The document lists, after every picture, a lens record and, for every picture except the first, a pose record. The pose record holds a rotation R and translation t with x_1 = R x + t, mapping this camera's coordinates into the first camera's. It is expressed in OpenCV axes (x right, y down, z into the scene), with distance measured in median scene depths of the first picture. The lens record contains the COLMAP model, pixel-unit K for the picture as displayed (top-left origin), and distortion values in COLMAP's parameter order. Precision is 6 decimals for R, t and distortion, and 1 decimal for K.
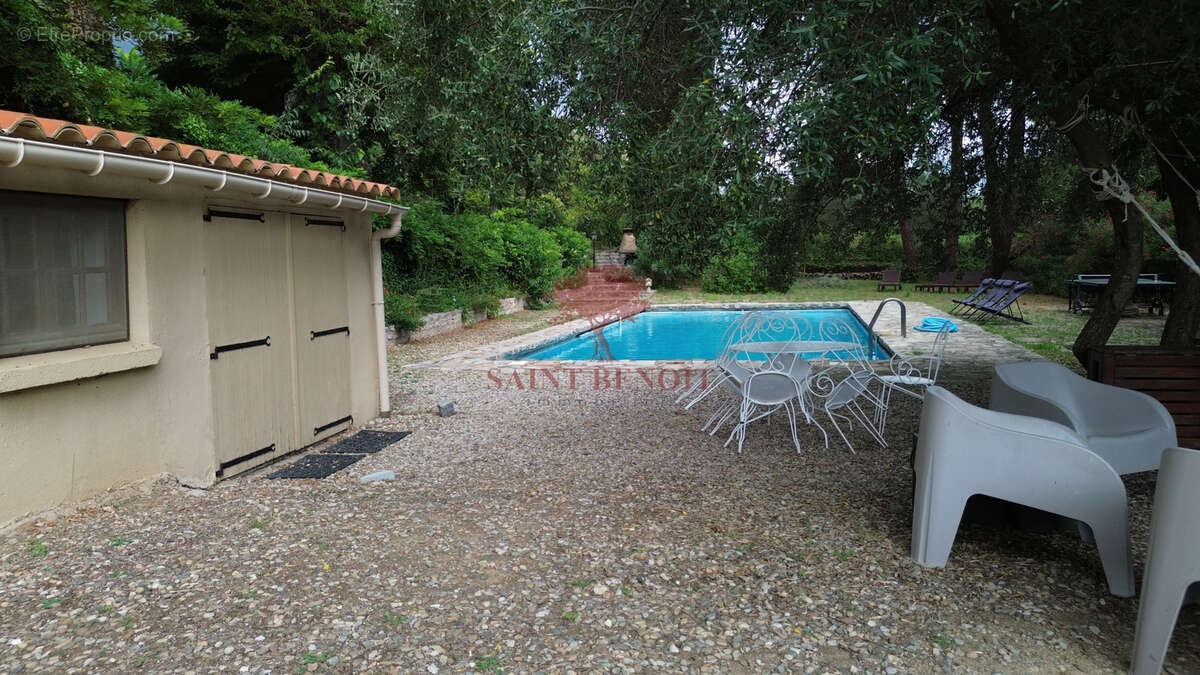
lens RADIAL K [[842.2, 0, 604.0], [0, 842.2, 338.0], [0, 0, 1]] dist [0.068700, -0.065193]
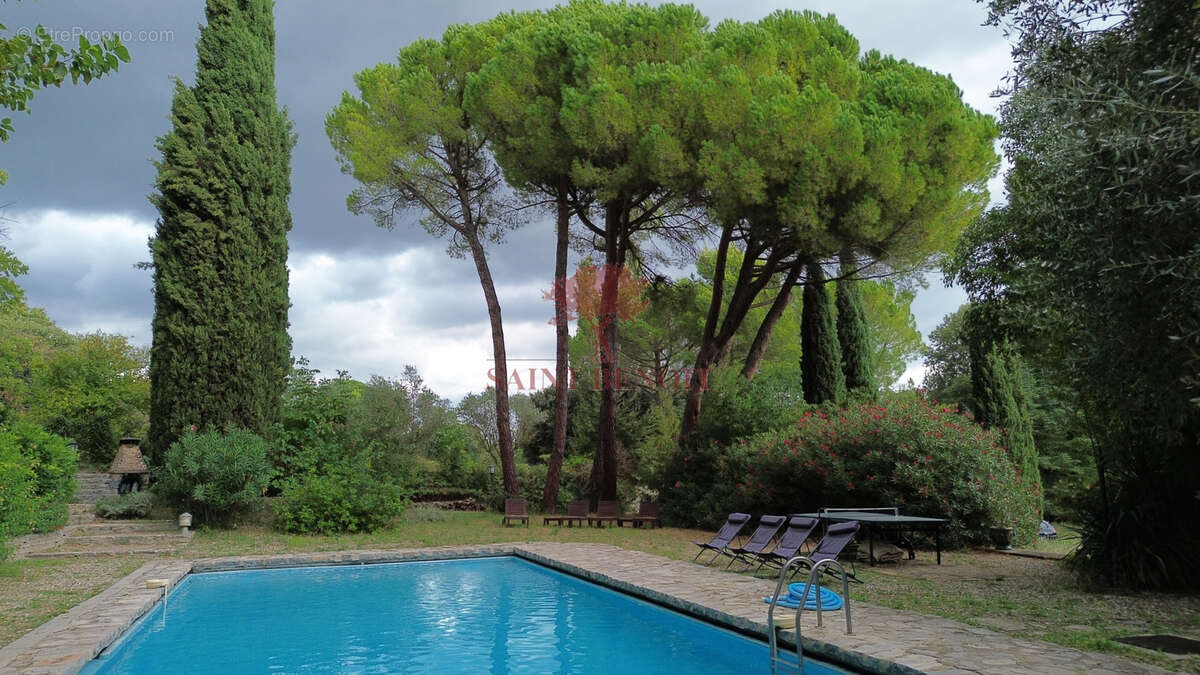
lens RADIAL K [[842.2, 0, 603.9], [0, 842.2, 335.1], [0, 0, 1]] dist [0.068700, -0.065193]
pose [[0.838753, 0.104390, 0.534413, -0.047287], [0.040803, 0.966642, -0.252859, -0.029181], [-0.542982, 0.233892, 0.806514, 0.327763]]
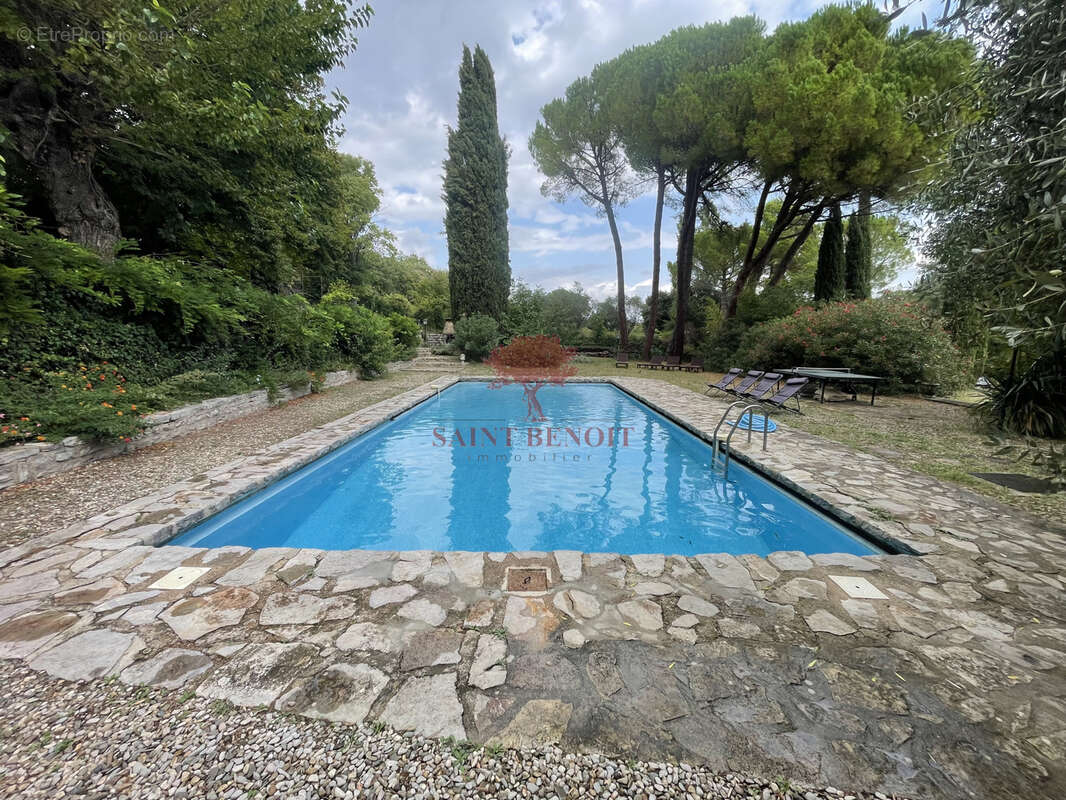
lens RADIAL K [[428.5, 0, 535.3], [0, 428.5, 398.9], [0, 0, 1]] dist [-0.002105, -0.000030]
pose [[0.974557, 0.005746, 0.224068, 0.014223], [-0.016450, 0.998809, 0.045933, -0.037525], [-0.223537, -0.048451, 0.973490, 0.341440]]
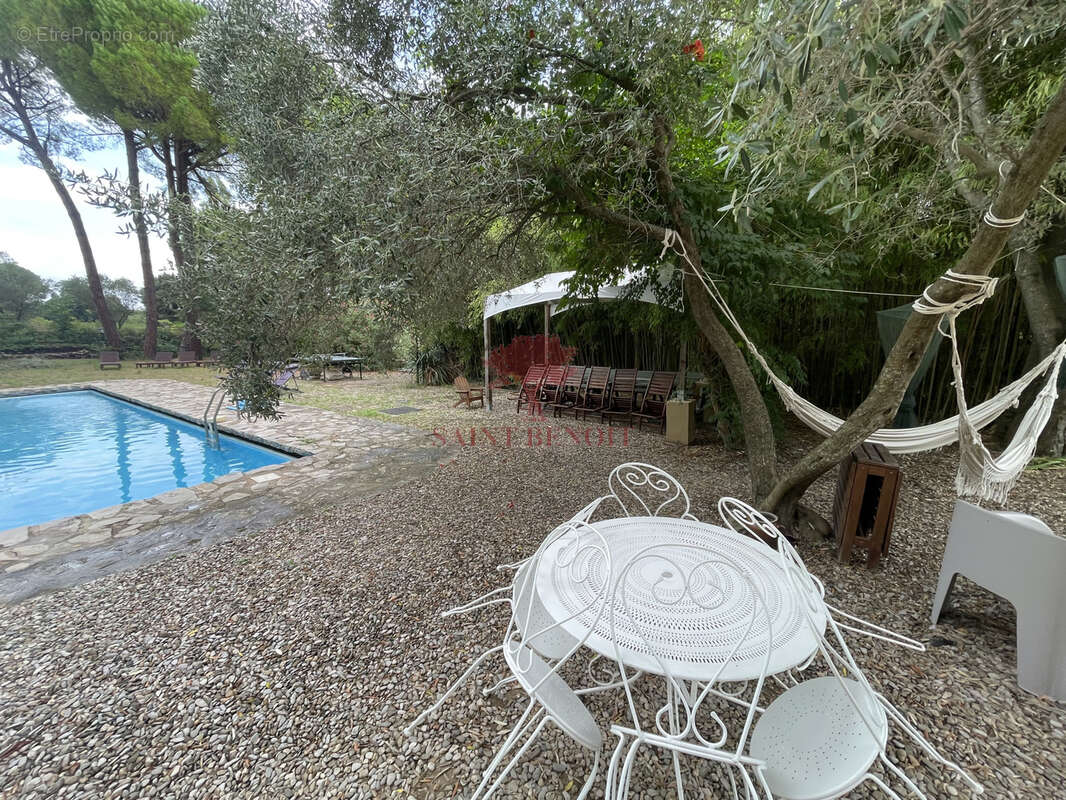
lens RADIAL K [[428.5, 0, 531.8], [0, 428.5, 398.3], [0, 0, 1]] dist [-0.002105, -0.000030]
pose [[0.379680, -0.127150, 0.916338, -0.006352], [0.083703, 0.991169, 0.102852, -0.031241], [-0.921324, 0.037650, 0.386969, 0.244853]]
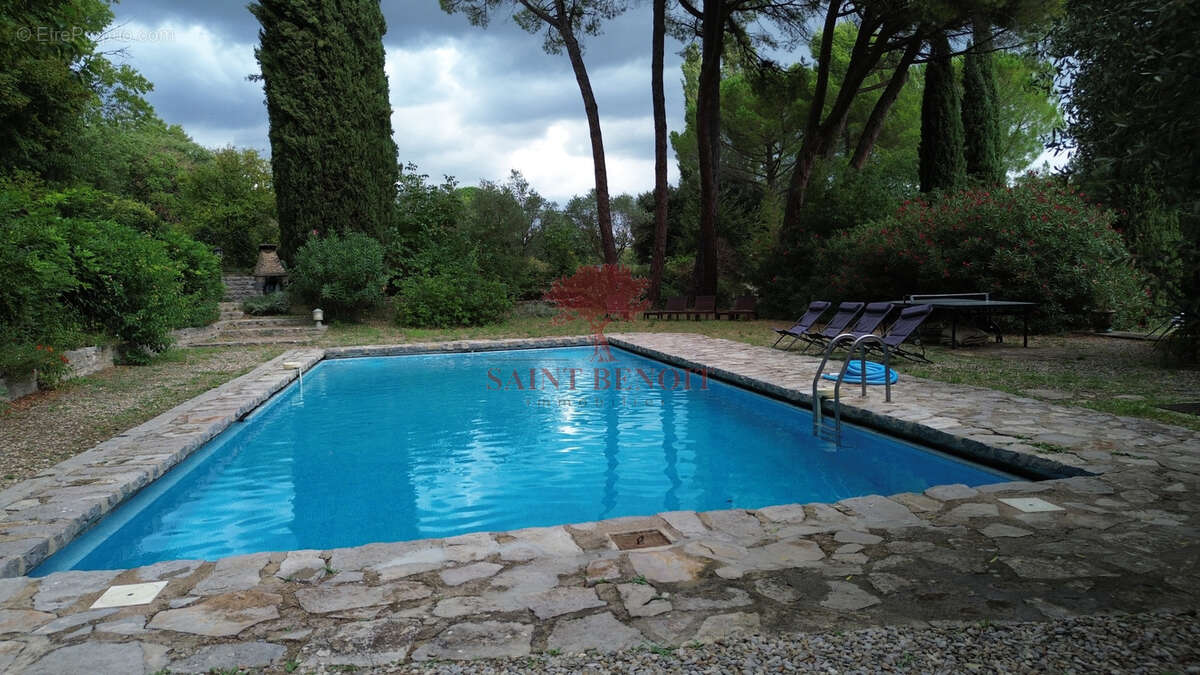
lens RADIAL K [[842.2, 0, 604.9], [0, 842.2, 335.2], [0, 0, 1]] dist [0.068700, -0.065193]
pose [[0.905704, -0.031709, 0.422723, -0.035272], [0.047696, 0.998489, -0.027293, -0.021480], [-0.421219, 0.044882, 0.905848, 0.301683]]
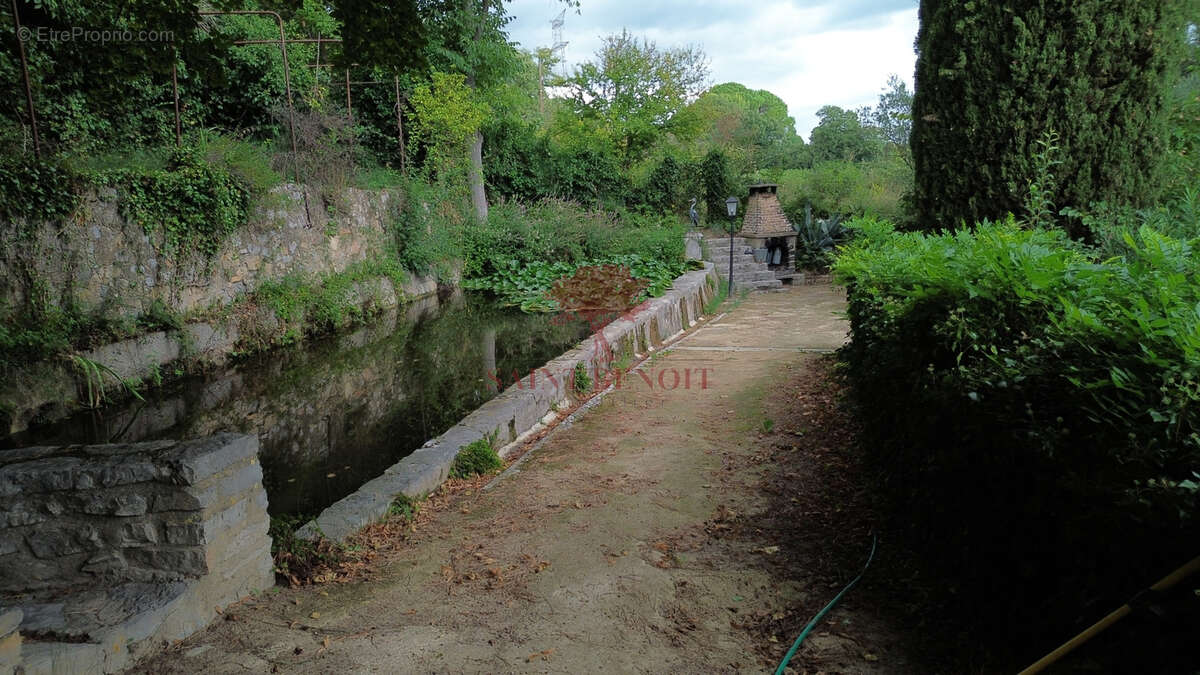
lens RADIAL K [[842.2, 0, 600.3], [0, 842.2, 339.2], [0, 0, 1]] dist [0.068700, -0.065193]
pose [[0.988352, -0.027730, 0.149635, -0.224100], [0.016122, 0.996804, 0.078242, -0.136237], [-0.151326, -0.074919, 0.985641, 0.894411]]
